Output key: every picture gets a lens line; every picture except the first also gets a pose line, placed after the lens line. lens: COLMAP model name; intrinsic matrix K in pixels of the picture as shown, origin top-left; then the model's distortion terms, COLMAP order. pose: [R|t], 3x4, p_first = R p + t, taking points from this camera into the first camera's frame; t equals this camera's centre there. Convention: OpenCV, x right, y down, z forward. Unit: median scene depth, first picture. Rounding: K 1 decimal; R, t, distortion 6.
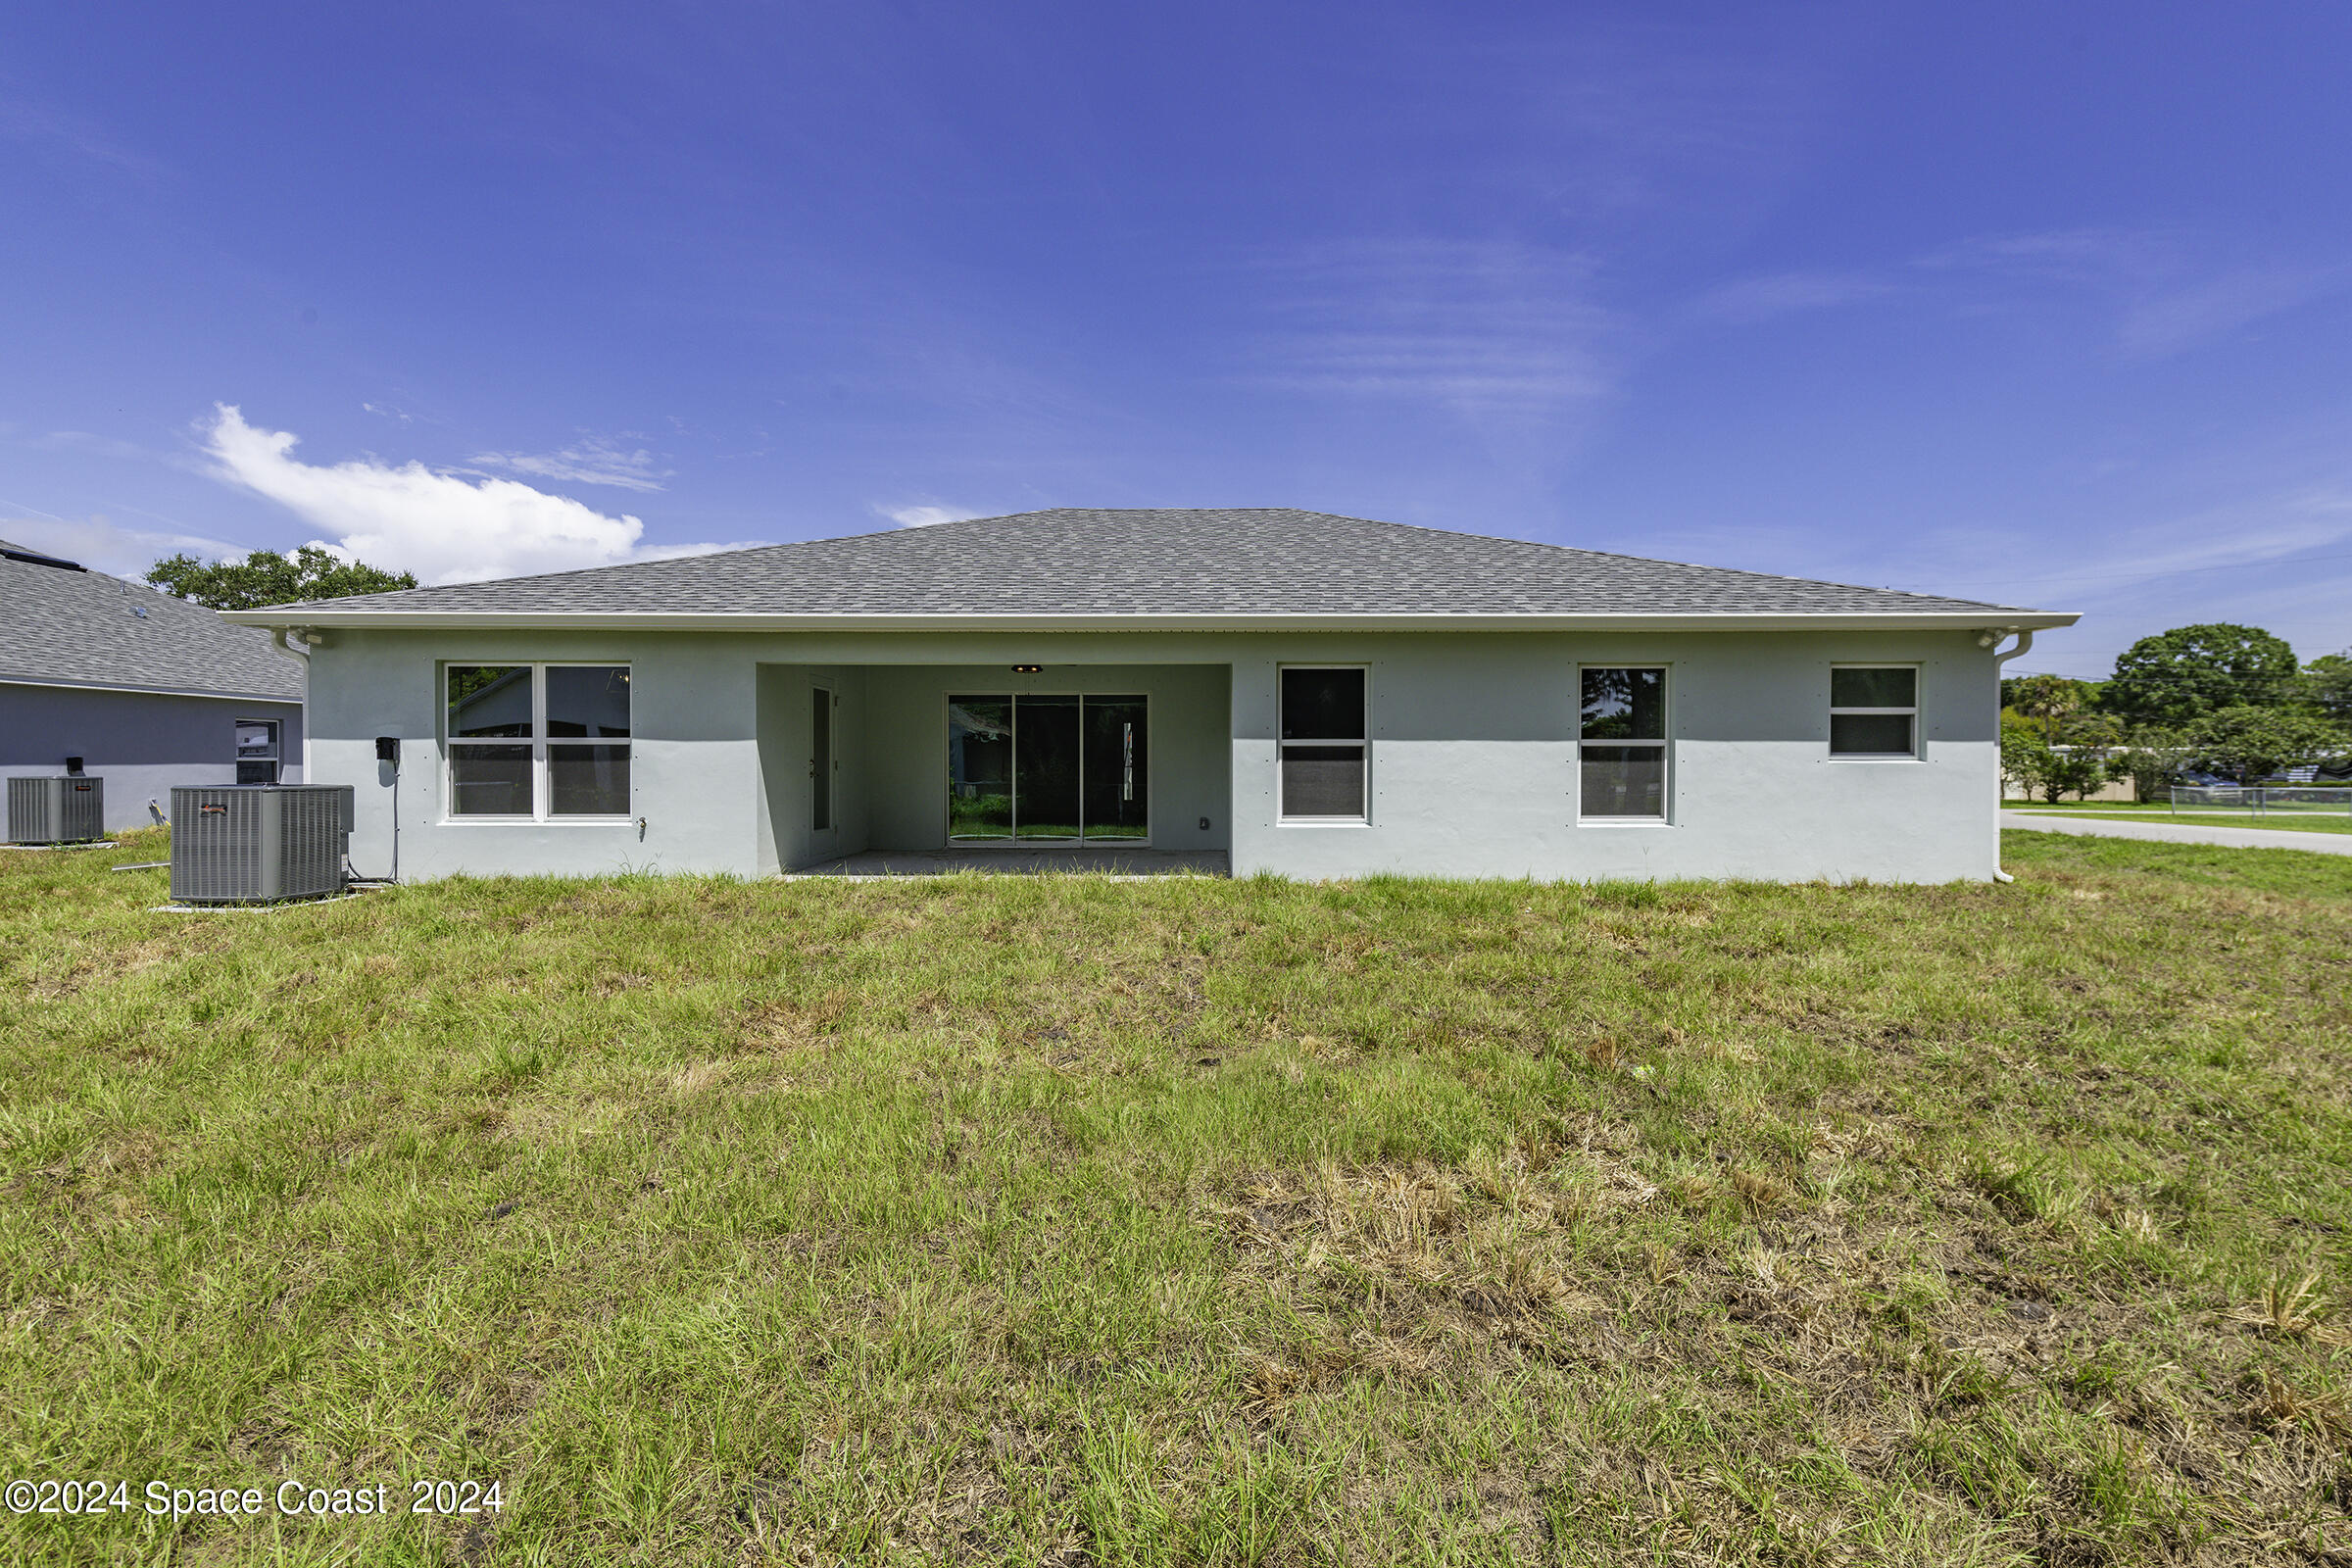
lens RADIAL K [[952.2, 0, 1176.0], [0, 952.2, 784.0], [0, 0, 1]] dist [-0.001327, 0.000006]
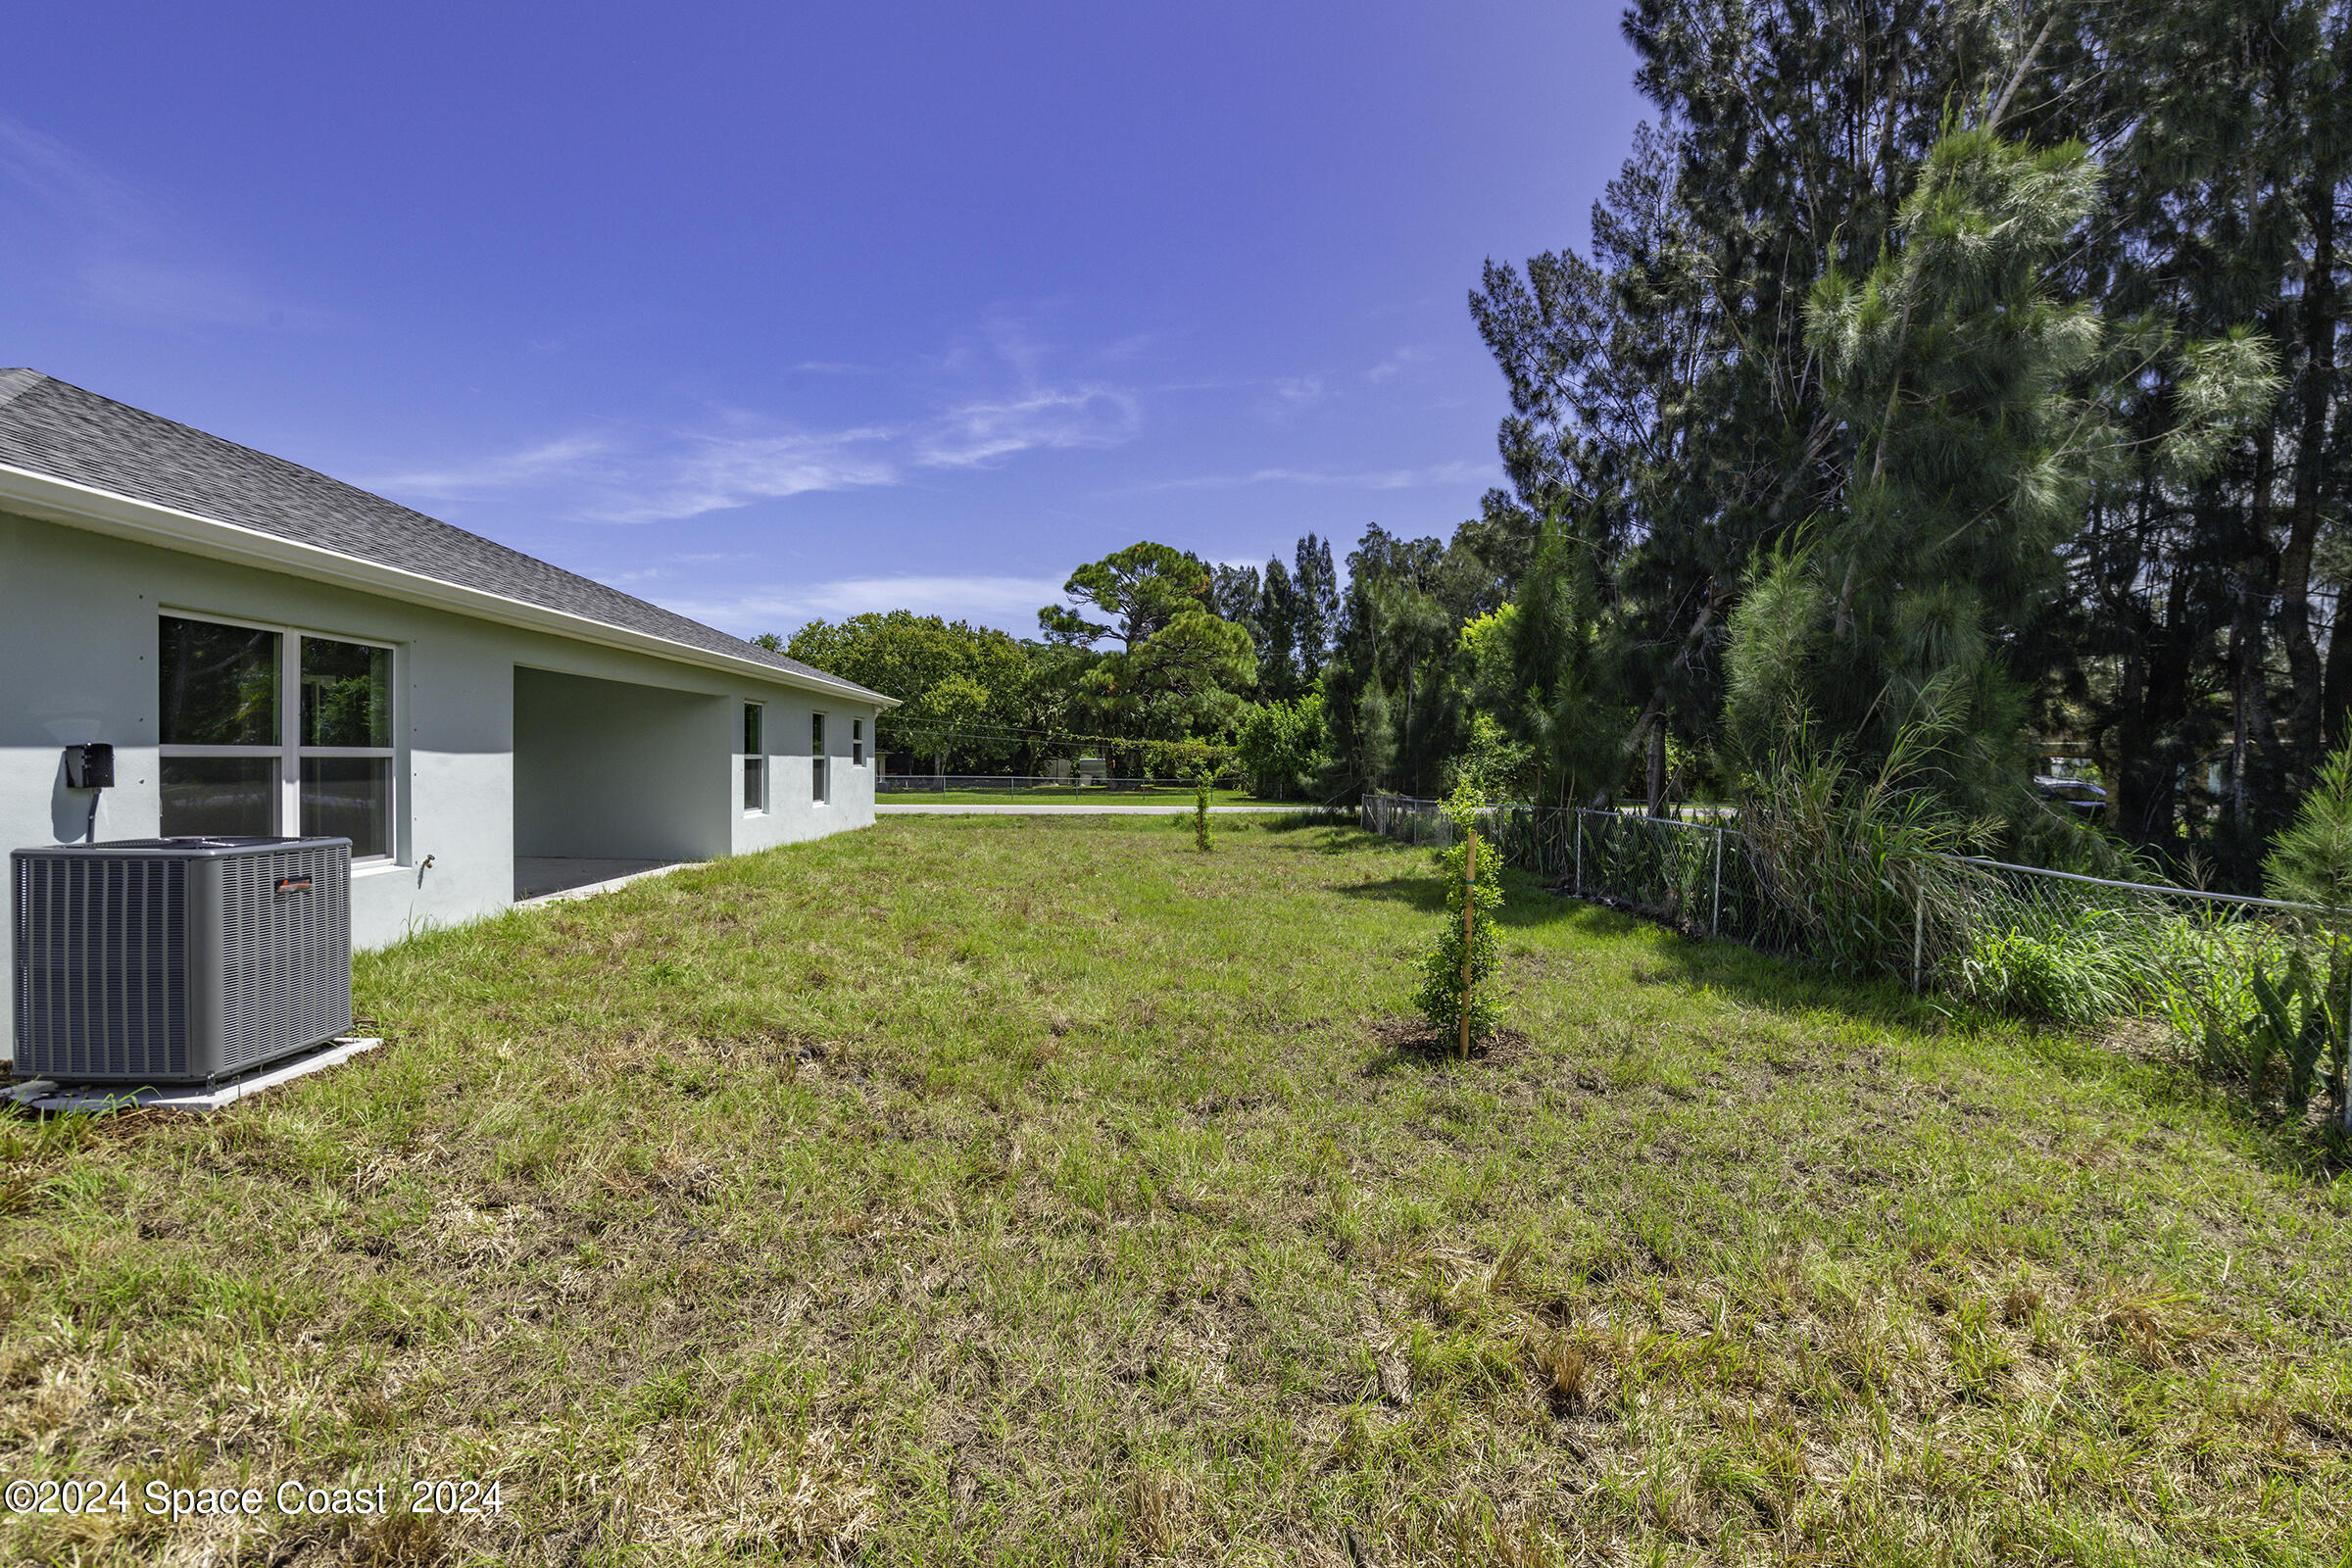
lens RADIAL K [[1045.3, 0, 1176.0], [0, 1045.3, 784.0], [0, 0, 1]] dist [0.000077, -0.015724]
pose [[-0.077450, -0.025174, 0.996678, -1.409424], [0.009795, 0.999614, 0.026009, -0.035421], [-0.996948, 0.011777, -0.077173, 0.466565]]
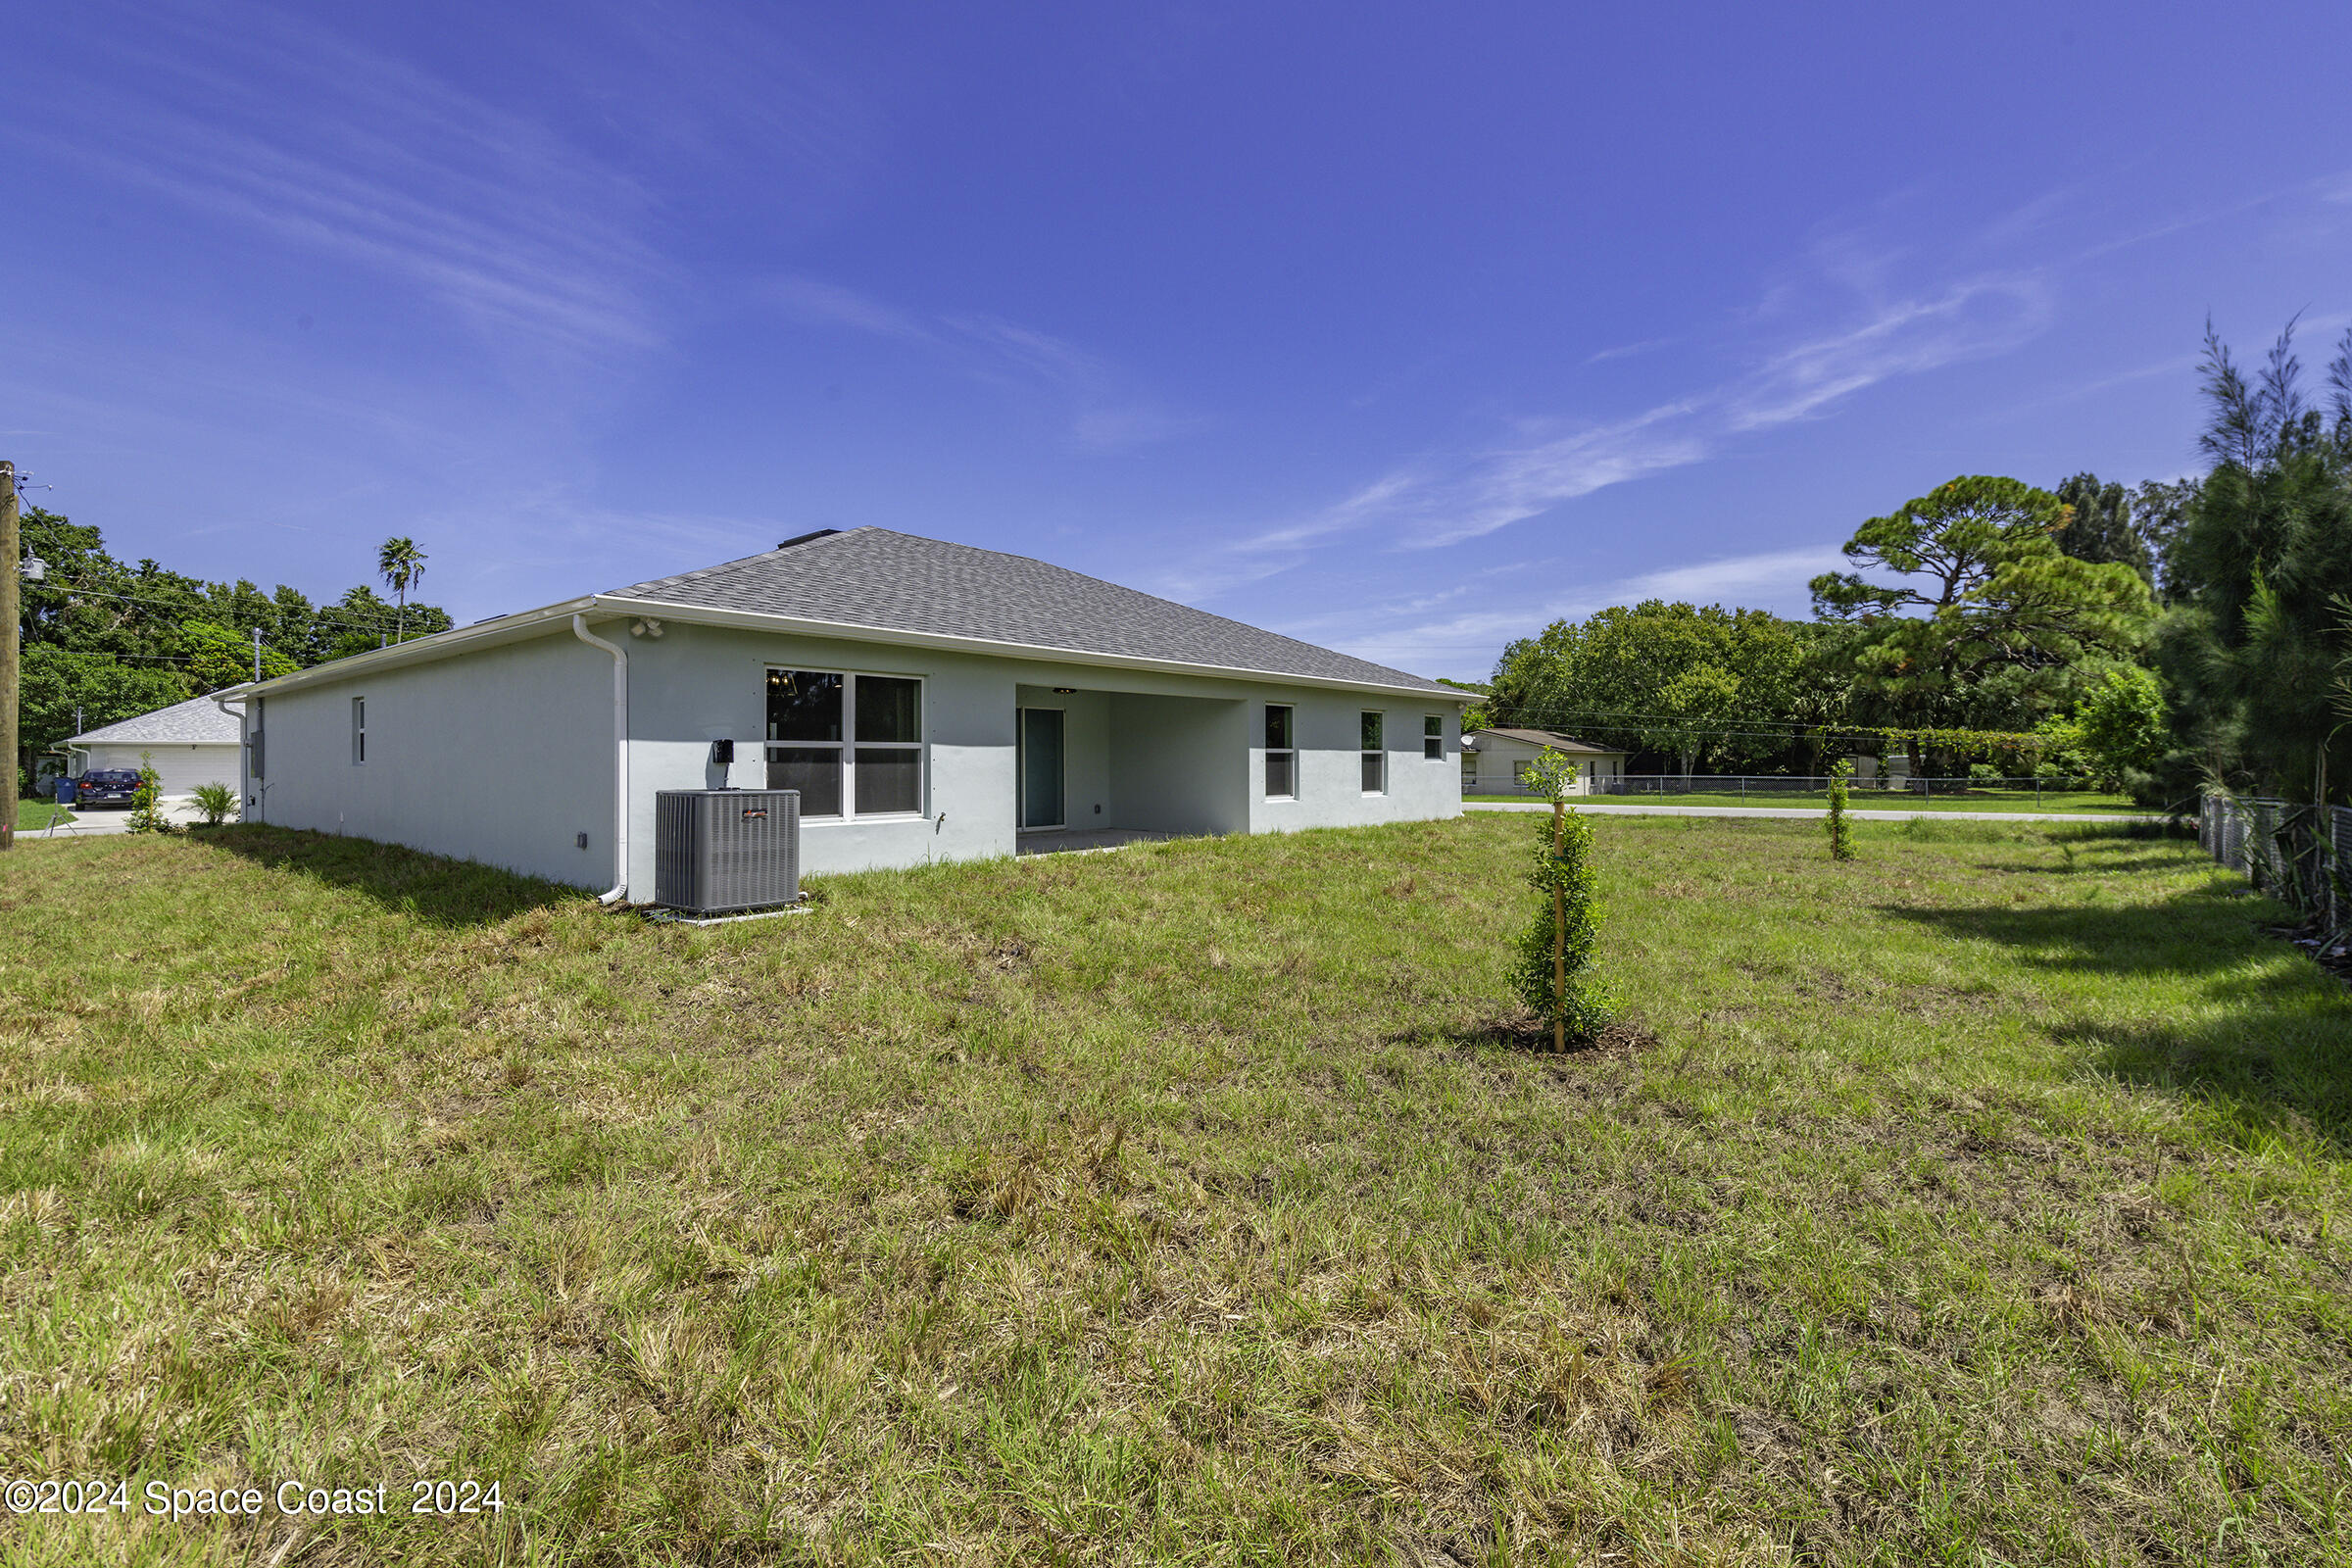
lens RADIAL K [[1073.0, 0, 1176.0], [0, 1073.0, 784.0], [0, 0, 1]] dist [0.010251, -0.000868]
pose [[0.619458, -0.018975, 0.784800, -1.387734], [0.021046, 0.999750, 0.007560, -0.002944], [-0.784748, 0.011834, 0.619702, -0.027074]]
